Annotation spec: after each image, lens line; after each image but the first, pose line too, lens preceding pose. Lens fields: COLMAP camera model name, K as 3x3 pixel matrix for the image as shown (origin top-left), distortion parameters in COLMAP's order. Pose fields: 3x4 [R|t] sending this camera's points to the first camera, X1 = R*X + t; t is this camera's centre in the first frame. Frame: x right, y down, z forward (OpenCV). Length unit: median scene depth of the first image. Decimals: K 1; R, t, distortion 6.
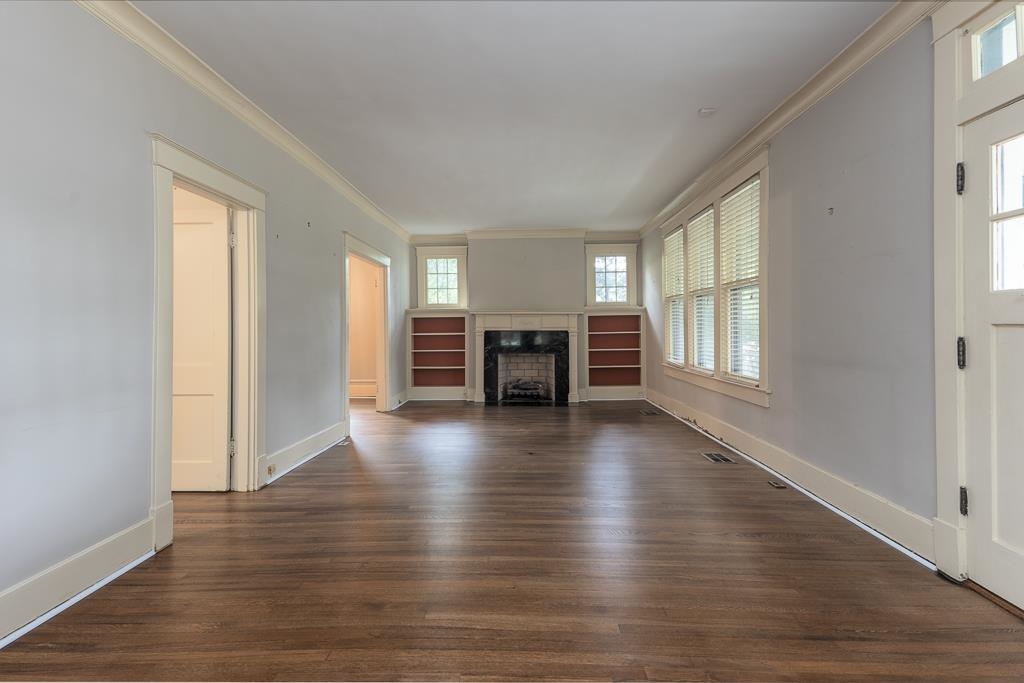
lens RADIAL K [[494.6, 0, 511.7], [0, 494.6, 325.6], [0, 0, 1]] dist [0.058660, -0.022564]
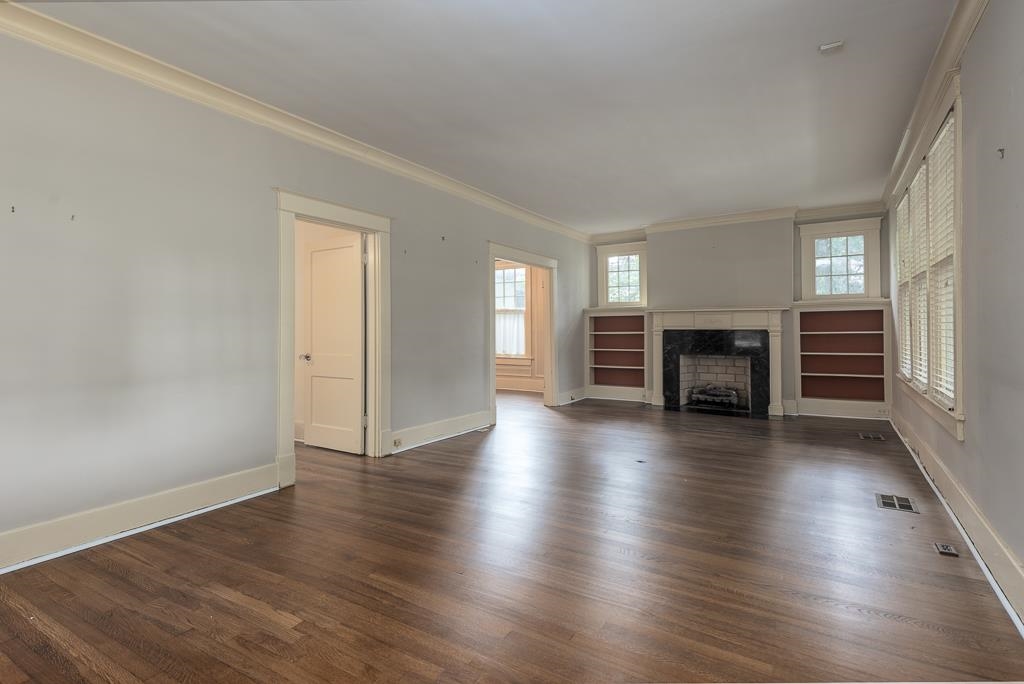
lens RADIAL K [[497.7, 0, 510.5], [0, 497.7, 326.0], [0, 0, 1]] dist [0.055172, -0.023067]
pose [[0.868806, -0.001194, -0.495152, 0.161478], [0.003181, 0.999990, 0.003169, -0.000713], [0.495143, -0.004328, 0.868801, 0.033884]]
